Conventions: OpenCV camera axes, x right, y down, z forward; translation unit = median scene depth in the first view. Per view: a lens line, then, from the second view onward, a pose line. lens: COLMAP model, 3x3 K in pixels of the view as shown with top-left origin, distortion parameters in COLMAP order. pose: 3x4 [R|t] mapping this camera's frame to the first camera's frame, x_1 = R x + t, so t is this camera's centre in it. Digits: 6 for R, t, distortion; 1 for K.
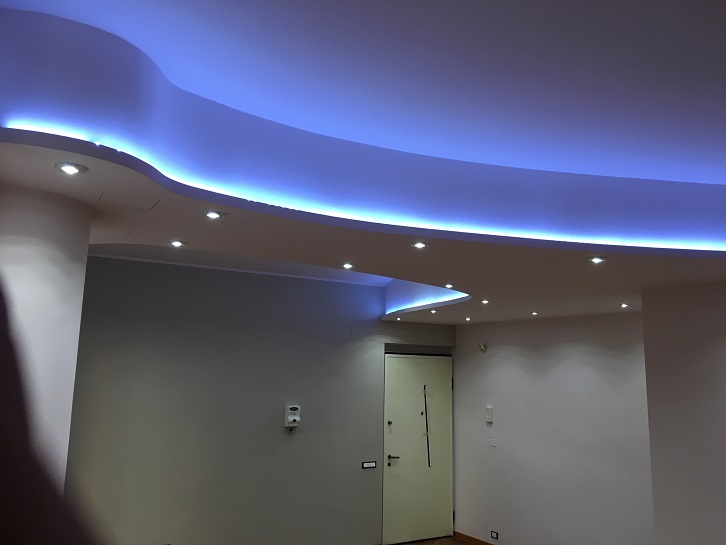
lens RADIAL K [[616.2, 0, 360.5], [0, 616.2, 274.3], [0, 0, 1]] dist [0.065942, -0.018041]
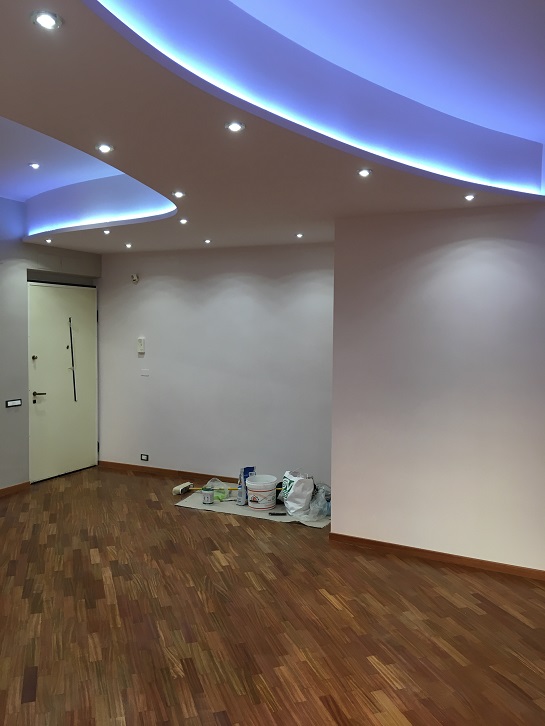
lens RADIAL K [[616.2, 0, 272.2], [0, 616.2, 362.2], [0, 0, 1]] dist [0.065942, -0.018041]
pose [[0.851580, -0.040850, 0.522631, -0.132252], [-0.075406, 0.977046, 0.199236, 0.039360], [-0.518773, -0.209075, 0.828953, 0.064724]]
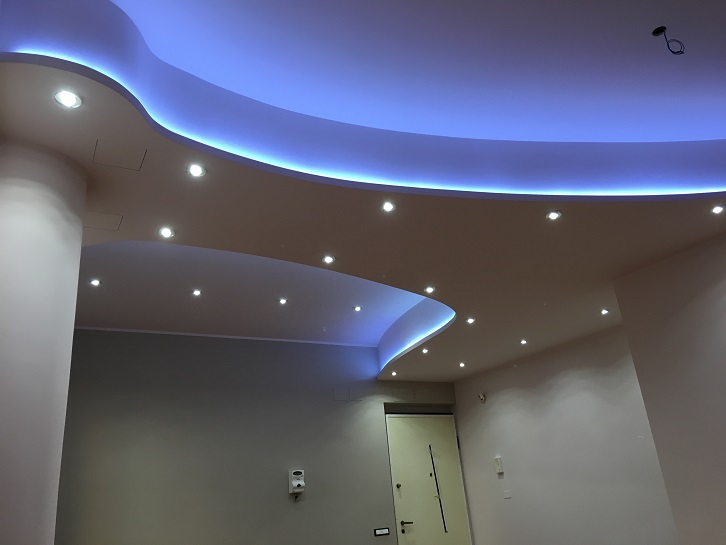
lens RADIAL K [[616.2, 0, 364.7], [0, 616.2, 274.0], [0, 0, 1]] dist [0.065942, -0.018041]
pose [[0.993902, -0.107177, 0.025924, 0.005275], [0.110228, 0.972054, -0.207270, 0.114074], [-0.002985, 0.208864, 0.977940, -0.017425]]
